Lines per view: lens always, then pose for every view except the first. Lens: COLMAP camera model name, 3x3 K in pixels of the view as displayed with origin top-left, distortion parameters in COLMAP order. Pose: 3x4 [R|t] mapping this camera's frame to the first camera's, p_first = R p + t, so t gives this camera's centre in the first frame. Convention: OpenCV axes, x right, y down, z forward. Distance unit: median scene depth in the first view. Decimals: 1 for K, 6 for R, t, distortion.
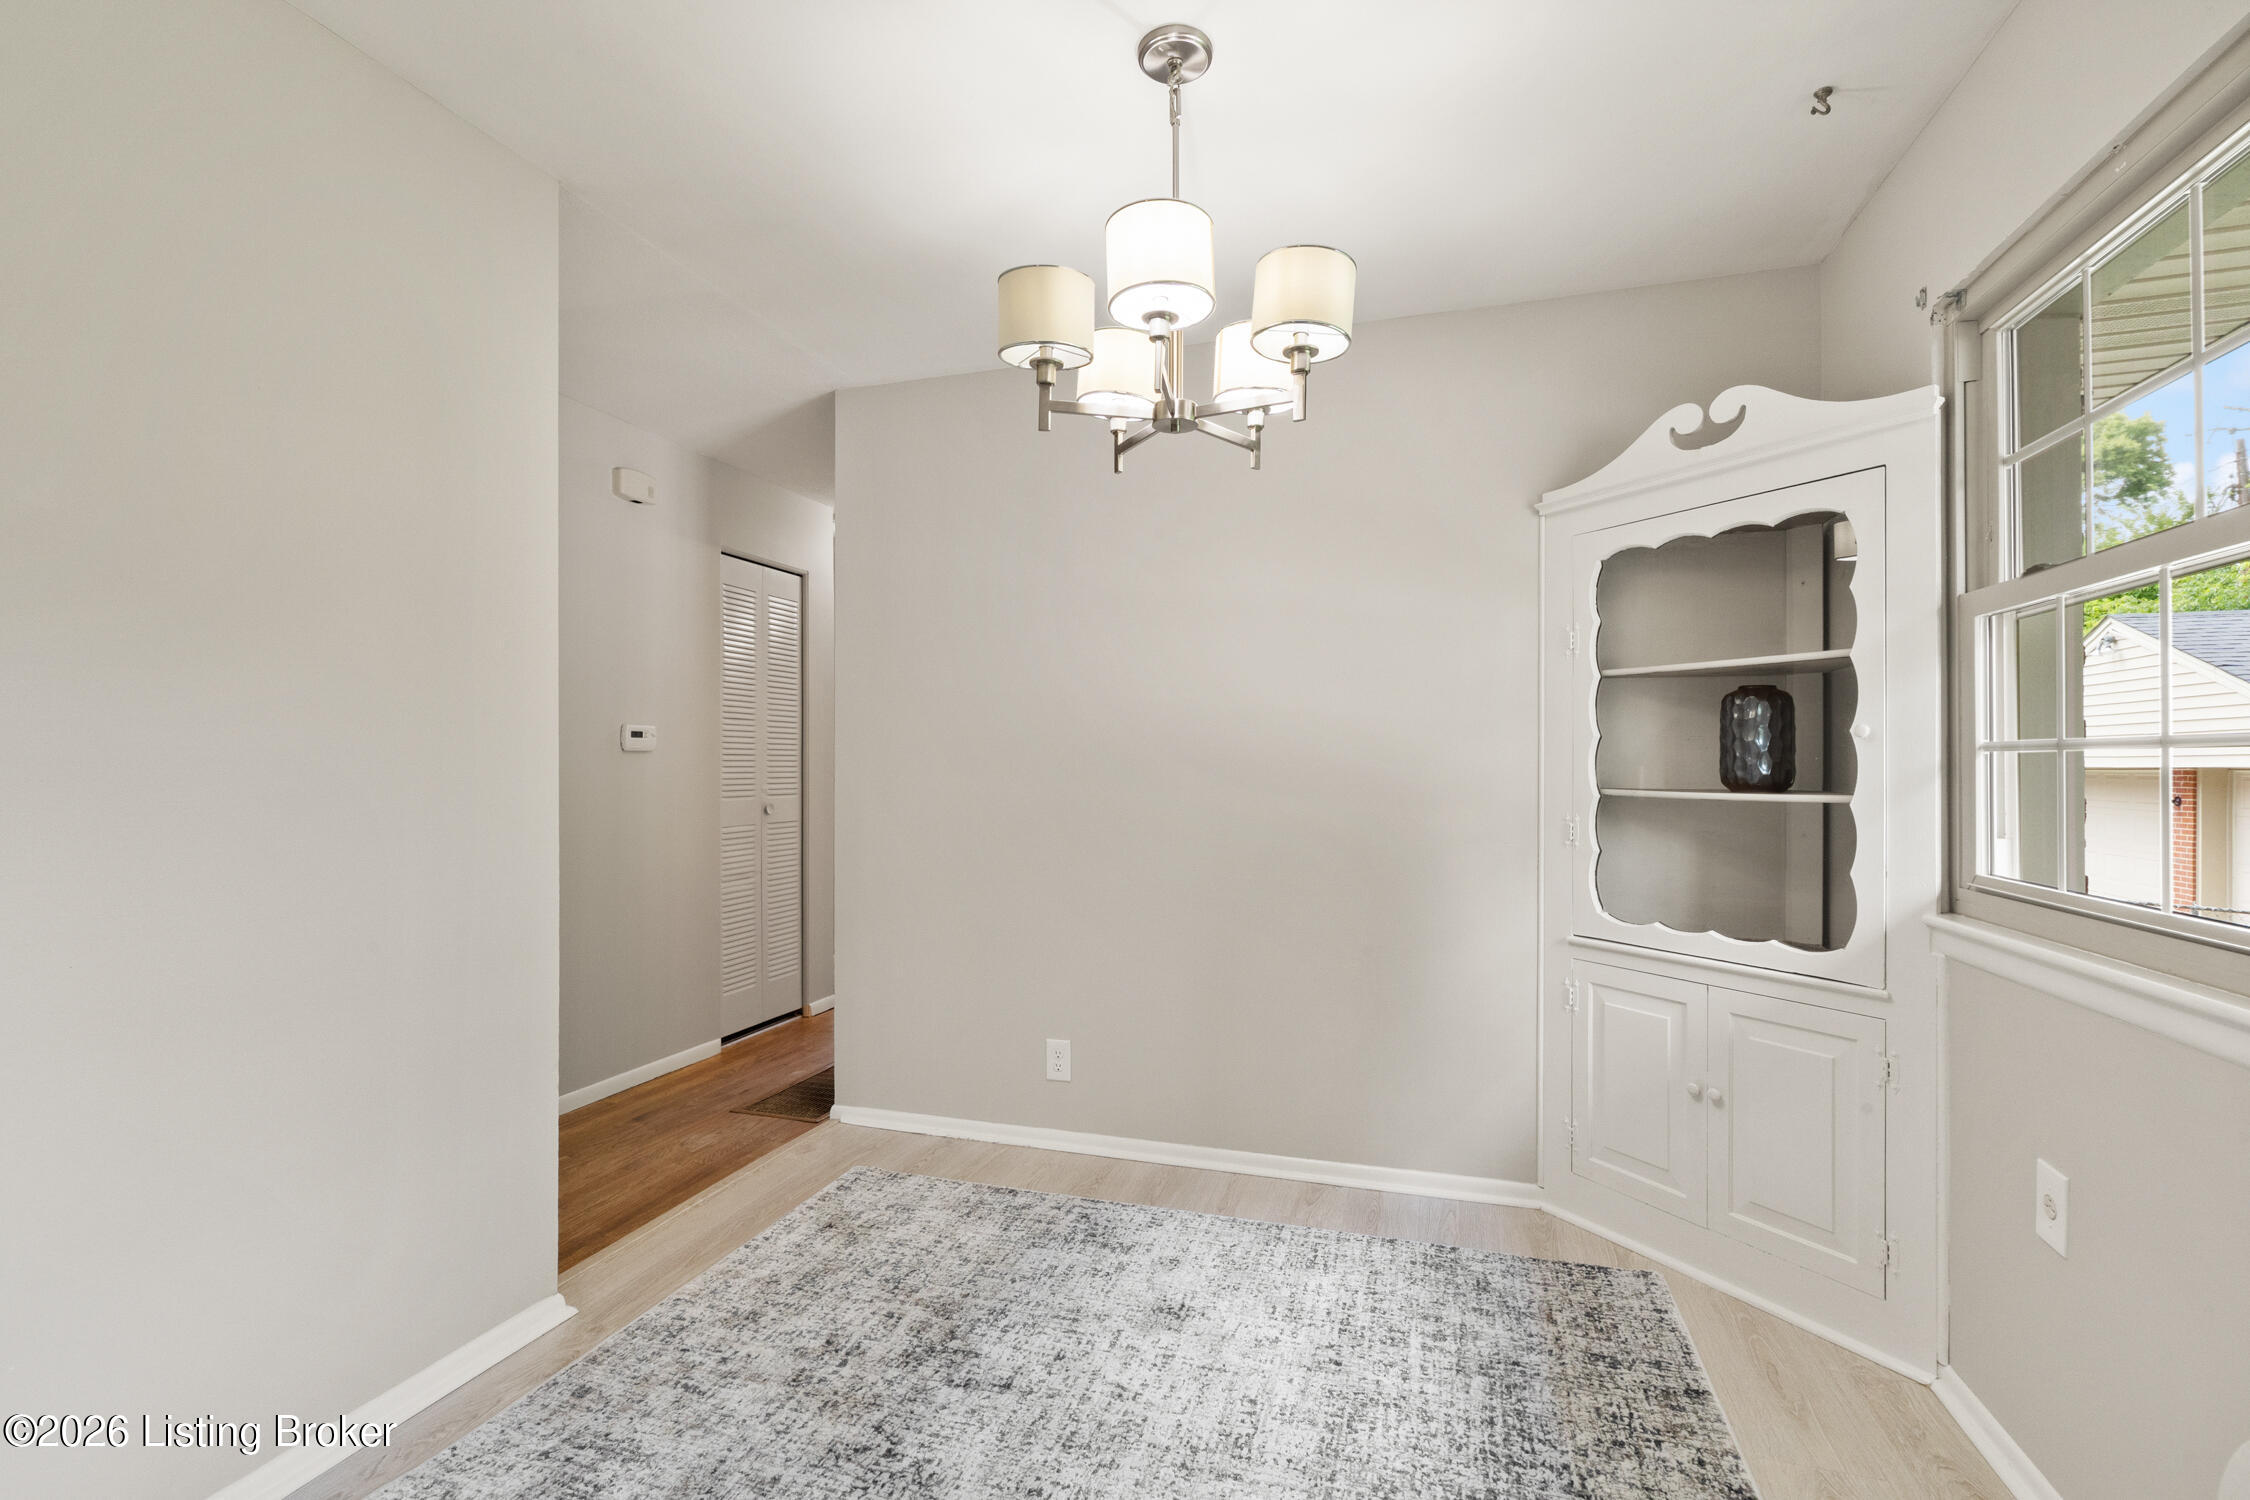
lens RADIAL K [[977.6, 0, 1125.0], [0, 977.6, 750.0], [0, 0, 1]] dist [-0.004330, 0.001387]
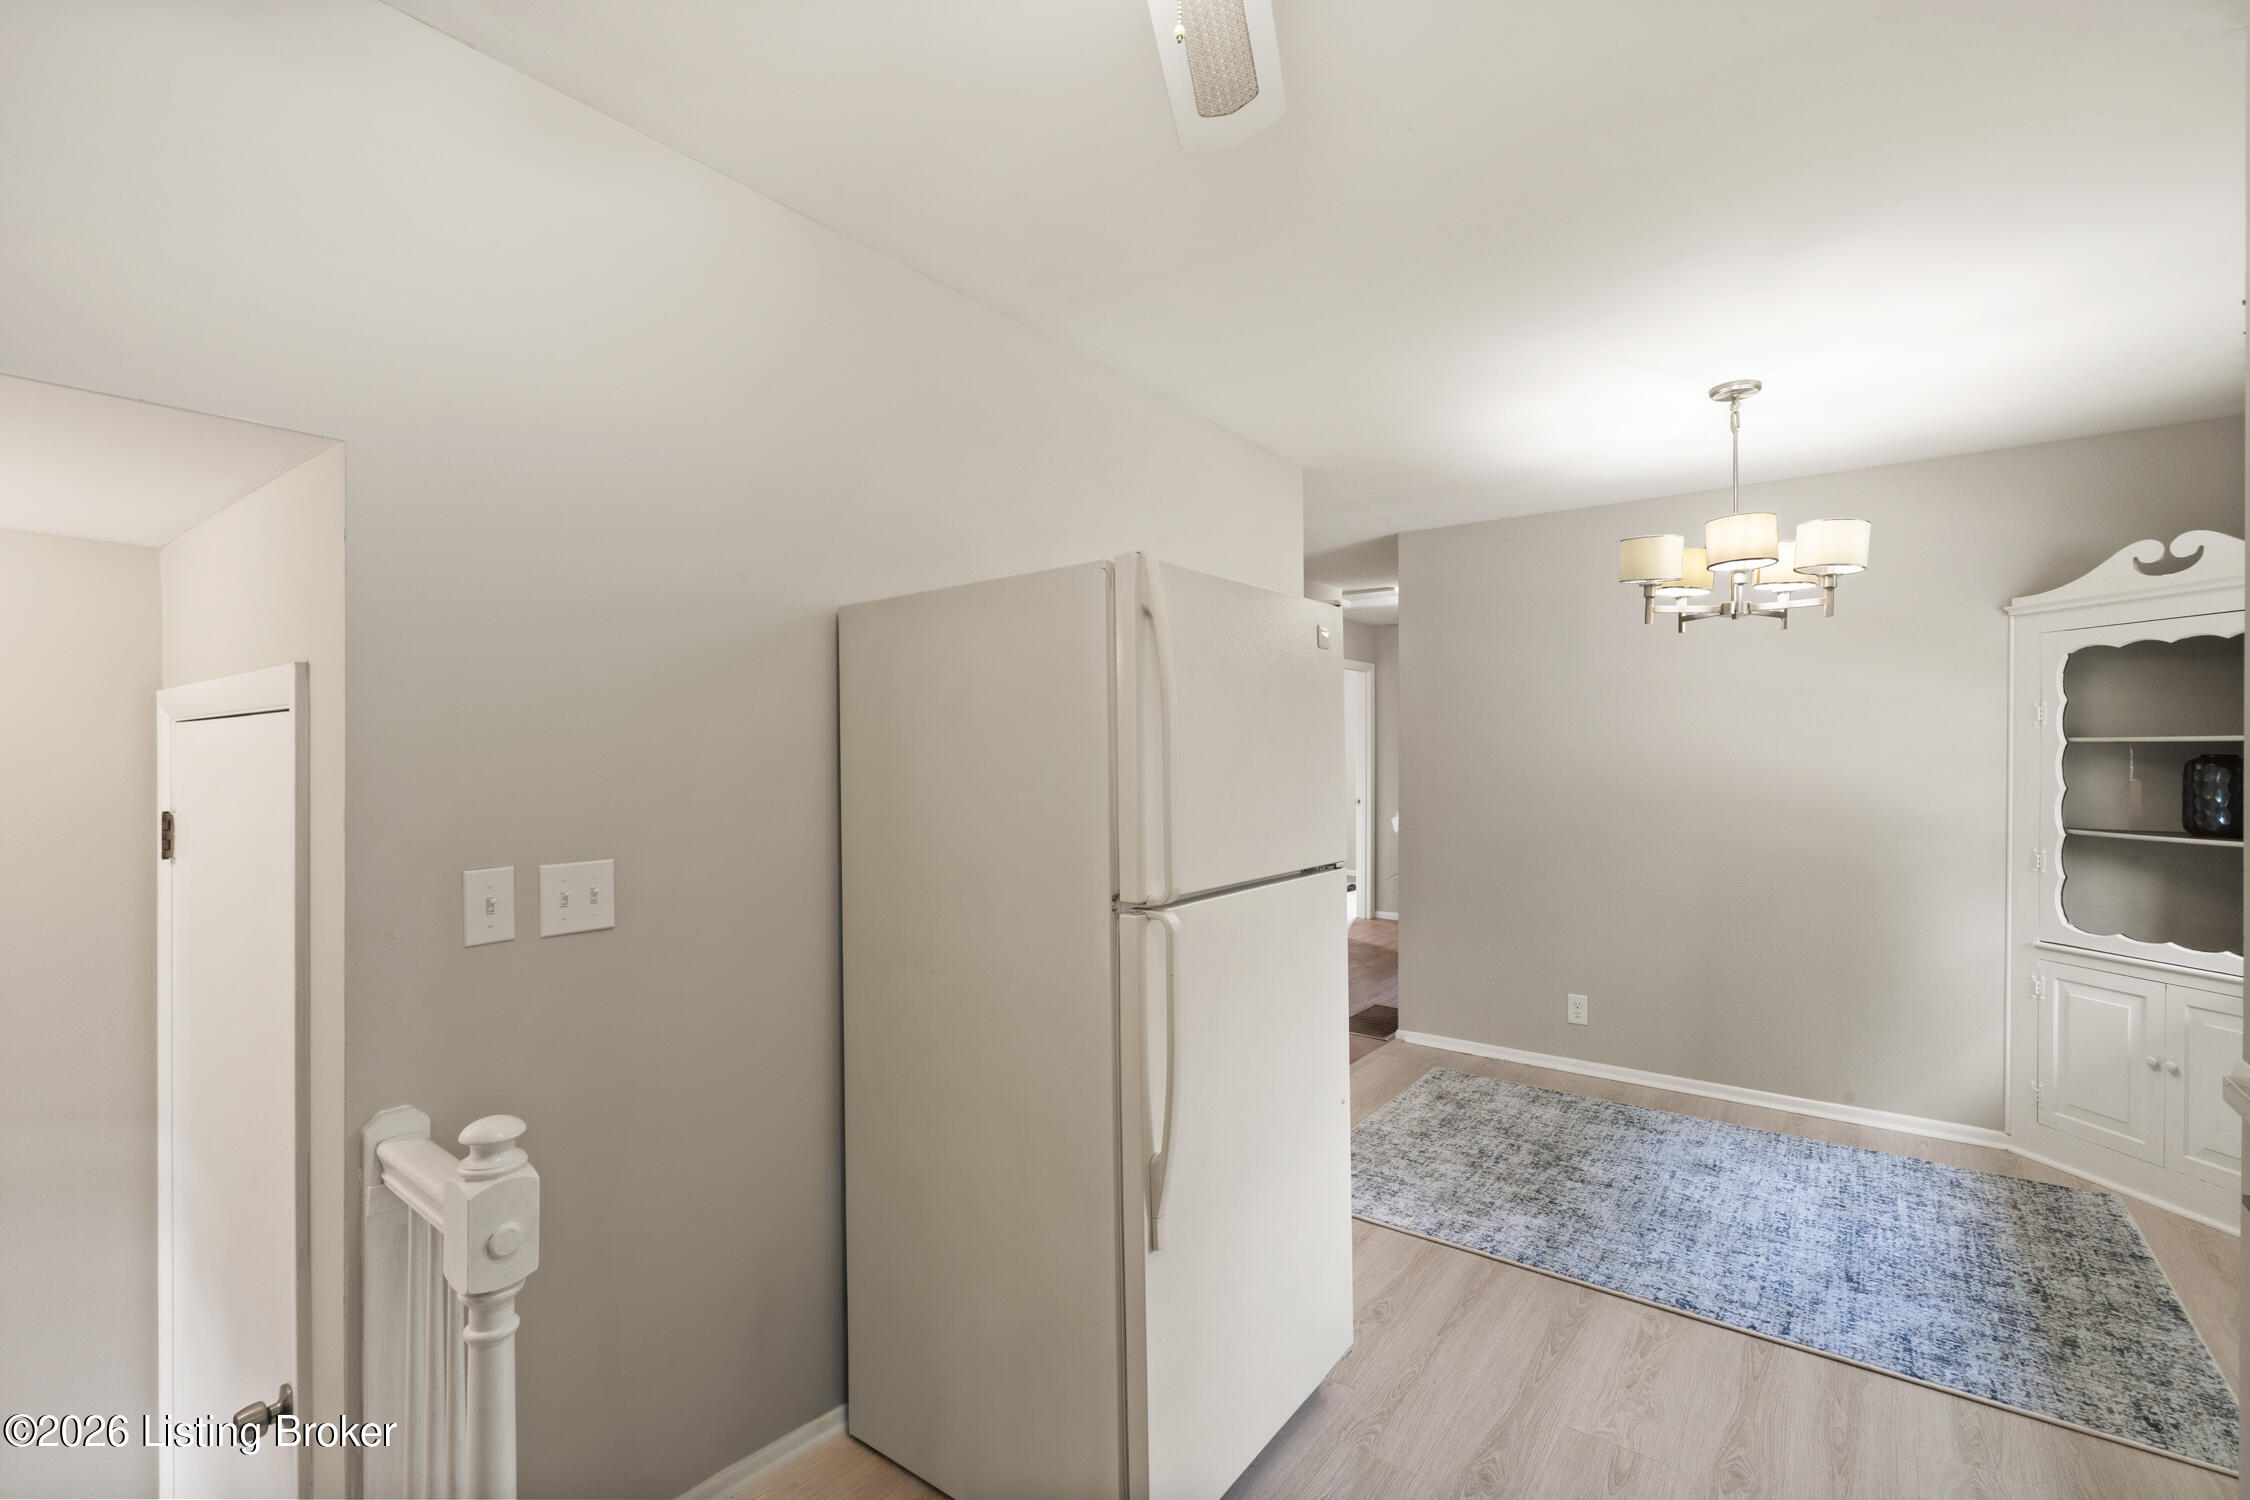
lens RADIAL K [[977.6, 0, 1125.0], [0, 977.6, 750.0], [0, 0, 1]] dist [-0.004330, 0.001387]
pose [[0.944174, -0.000835, -0.329446, -0.294848], [0.005372, 0.999903, 0.012860, -0.098004], [0.329404, -0.013912, 0.944087, -0.698520]]
